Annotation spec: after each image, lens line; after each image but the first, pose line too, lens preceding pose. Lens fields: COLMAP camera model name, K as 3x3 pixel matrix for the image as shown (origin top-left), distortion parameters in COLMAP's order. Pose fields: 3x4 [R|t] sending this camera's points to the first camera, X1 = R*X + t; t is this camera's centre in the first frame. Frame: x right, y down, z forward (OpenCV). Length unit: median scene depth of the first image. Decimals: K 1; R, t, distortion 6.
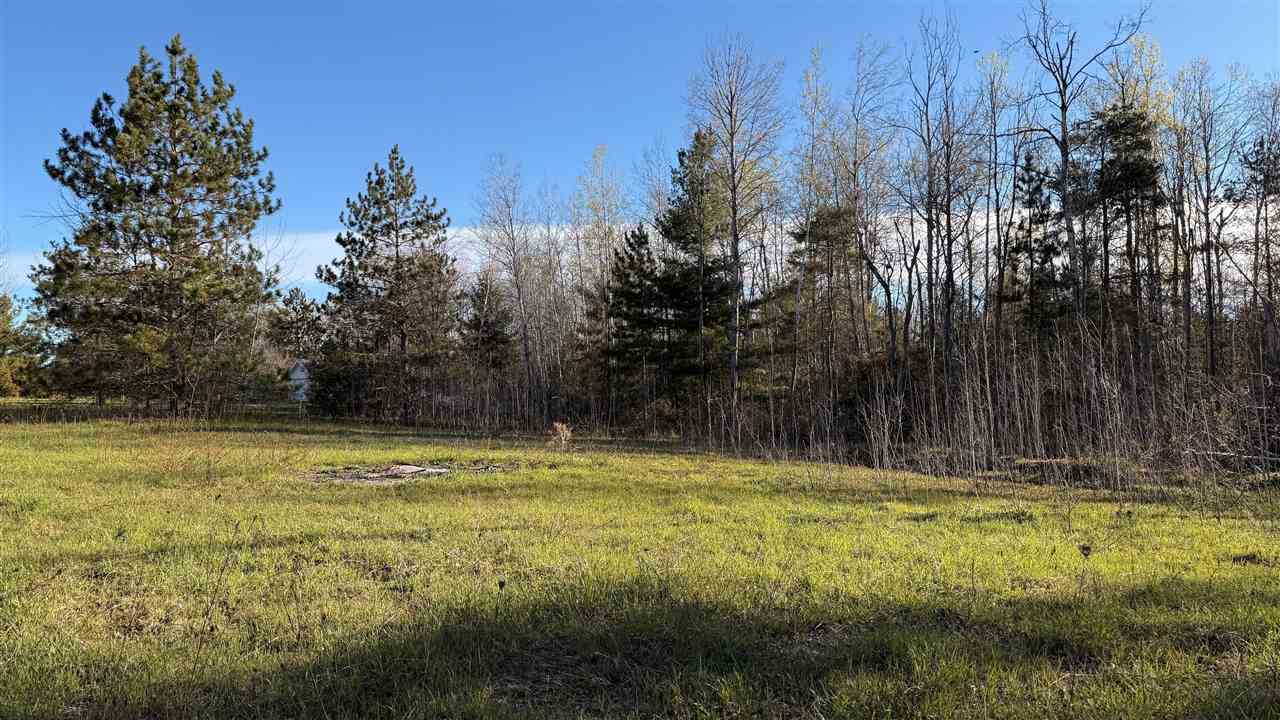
lens RADIAL K [[906.3, 0, 640.3], [0, 906.3, 369.6], [0, 0, 1]] dist [0.068716, -0.070504]
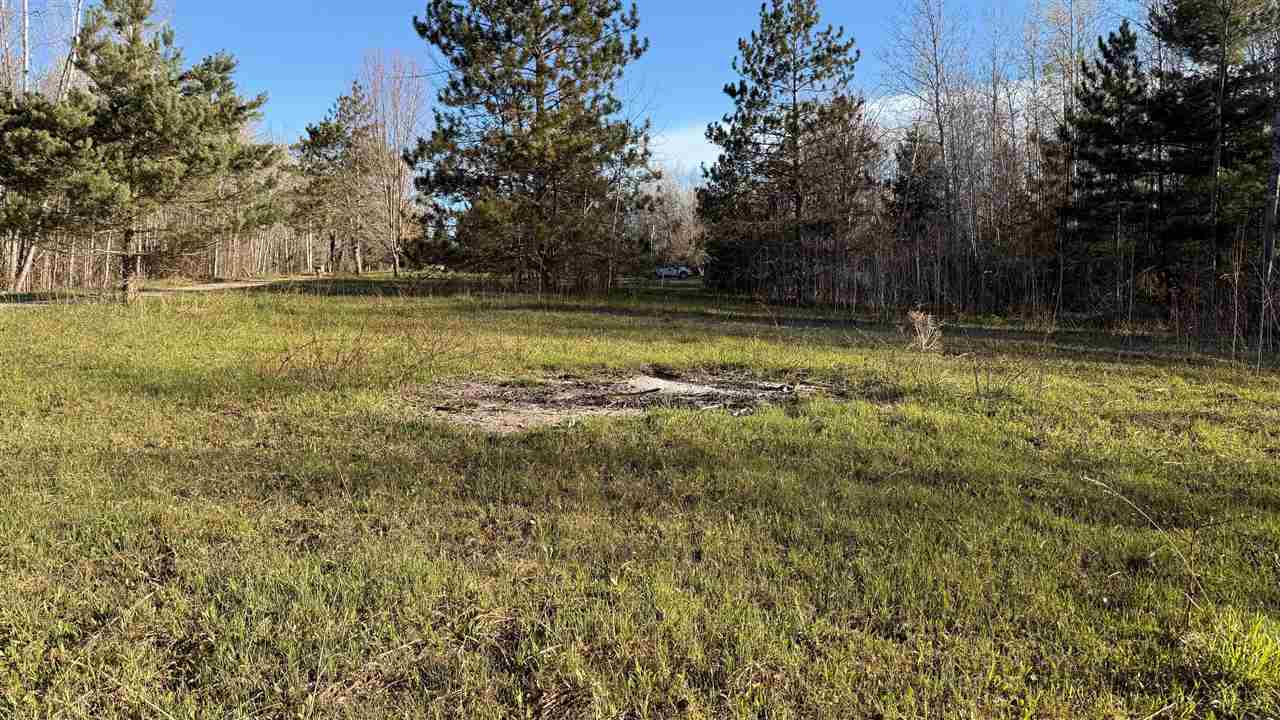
lens RADIAL K [[906.3, 0, 648.8], [0, 906.3, 370.1], [0, 0, 1]] dist [0.068716, -0.070504]
pose [[0.892014, 0.047608, -0.449494, 0.004955], [0.013397, 0.991216, 0.131569, 0.007340], [0.451810, -0.123383, 0.883541, 0.169702]]
